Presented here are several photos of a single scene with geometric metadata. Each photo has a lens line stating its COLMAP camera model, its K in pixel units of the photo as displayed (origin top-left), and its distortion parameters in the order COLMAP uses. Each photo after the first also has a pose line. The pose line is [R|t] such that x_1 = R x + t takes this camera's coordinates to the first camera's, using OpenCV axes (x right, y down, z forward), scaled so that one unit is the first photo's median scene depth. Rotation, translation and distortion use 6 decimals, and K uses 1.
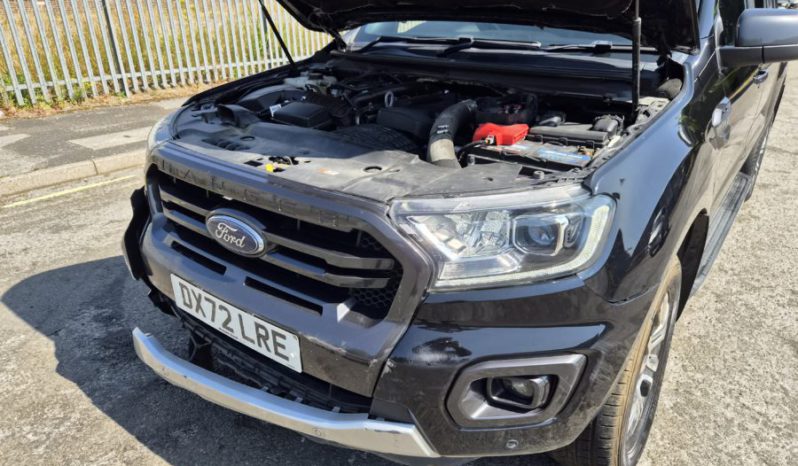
lens RADIAL K [[536.4, 0, 400.0], [0, 536.4, 230.9], [0, 0, 1]] dist [0.059196, -0.045188]
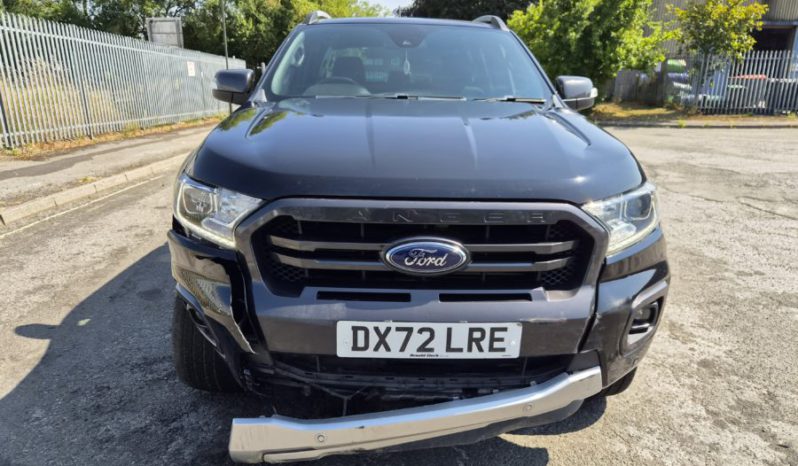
lens RADIAL K [[536.4, 0, 404.3], [0, 536.4, 241.1], [0, 0, 1]] dist [0.059196, -0.045188]
pose [[0.780701, -0.164923, 0.602749, -0.933576], [0.238472, 0.970178, -0.043418, 0.010853], [-0.577613, 0.177635, 0.796749, 0.153033]]
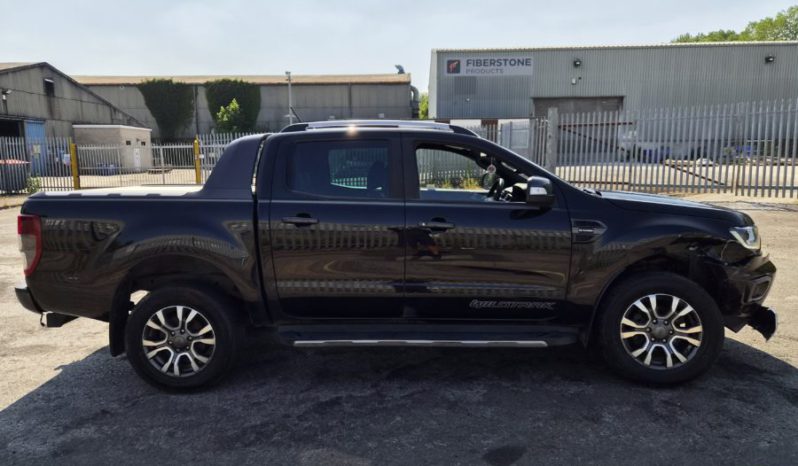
lens RADIAL K [[536.4, 0, 393.7], [0, 536.4, 233.7], [0, 0, 1]] dist [0.059196, -0.045188]
pose [[-0.565769, -0.101121, 0.818340, -1.671730], [0.345451, 0.872087, 0.346594, -1.638380], [-0.748711, 0.478789, -0.458468, 3.629662]]
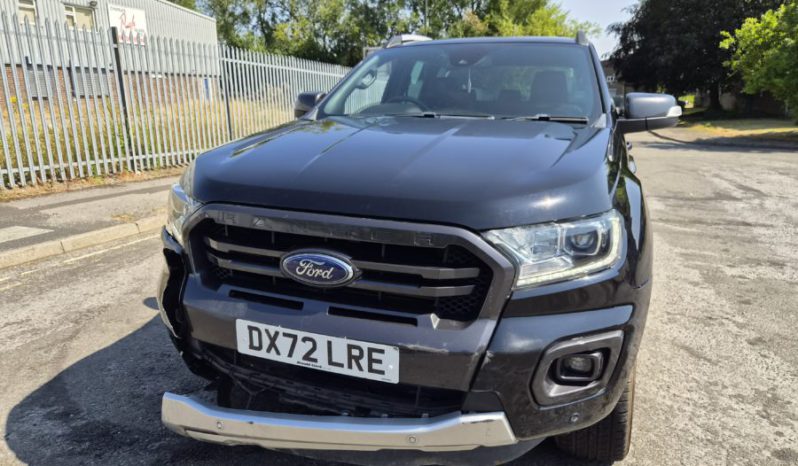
lens RADIAL K [[536.4, 0, 399.6], [0, 536.4, 237.5], [0, 0, 1]] dist [0.059196, -0.045188]
pose [[0.957424, -0.063170, 0.281688, -0.428743], [0.108390, 0.983036, -0.147956, 0.118954], [-0.267564, 0.172189, 0.948030, -0.101079]]
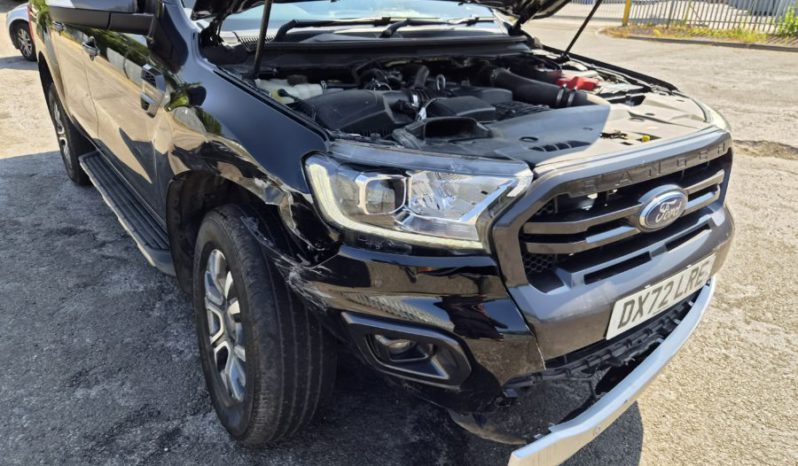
lens RADIAL K [[536.4, 0, 400.5], [0, 536.4, 239.8], [0, 0, 1]] dist [0.059196, -0.045188]
pose [[0.276982, -0.395388, 0.875756, -1.284889], [0.361747, 0.887268, 0.286173, -0.390605], [-0.890180, 0.237537, 0.388788, 1.000460]]
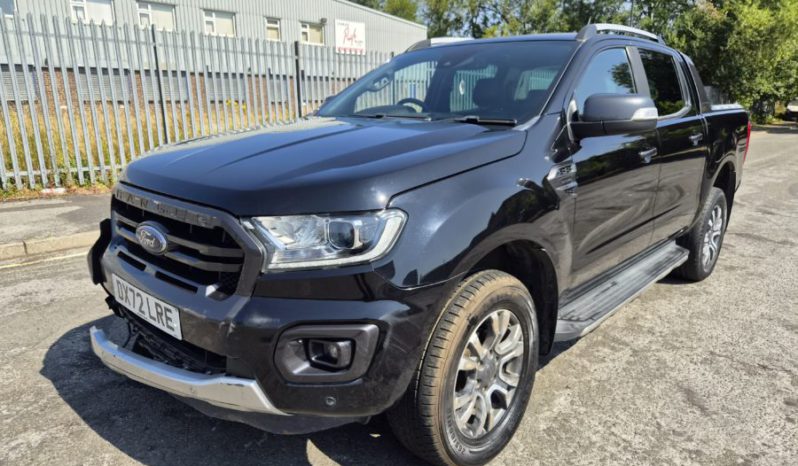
lens RADIAL K [[536.4, 0, 393.0], [0, 536.4, 238.0], [0, 0, 1]] dist [0.059196, -0.045188]
pose [[0.994236, 0.030322, -0.102841, 0.417355], [-0.046897, 0.985543, -0.162808, 0.187804], [0.096418, 0.166693, 0.981283, -0.267768]]
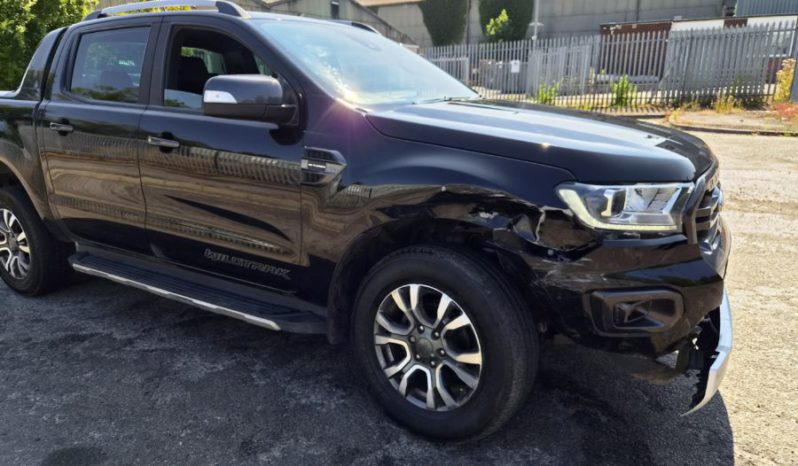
lens RADIAL K [[536.4, 0, 391.9], [0, 536.4, 232.8], [0, 0, 1]] dist [0.059196, -0.045188]
pose [[-0.083000, -0.265814, 0.960445, -1.683639], [0.411769, 0.868502, 0.275953, -0.704674], [-0.907500, 0.418386, 0.037369, 1.751801]]
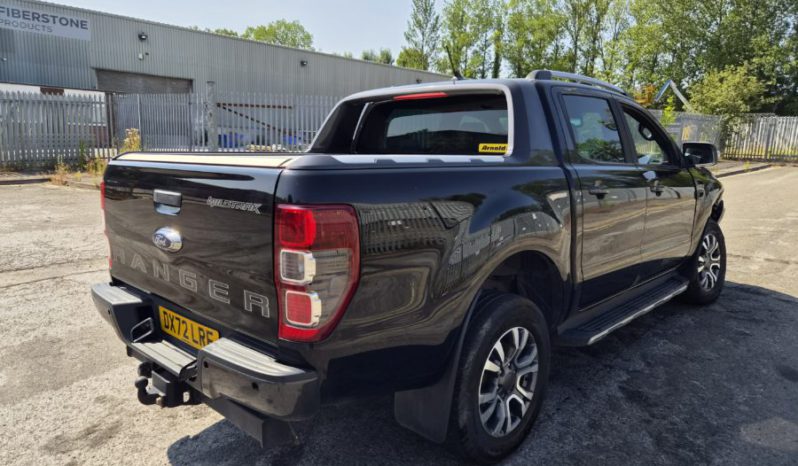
lens RADIAL K [[536.4, 0, 394.4], [0, 536.4, 231.0], [0, 0, 1]] dist [0.059196, -0.045188]
pose [[-0.992538, -0.028519, 0.118556, 1.036754], [0.040026, 0.842196, 0.537684, -1.972201], [-0.115182, 0.538417, -0.834770, 4.635478]]
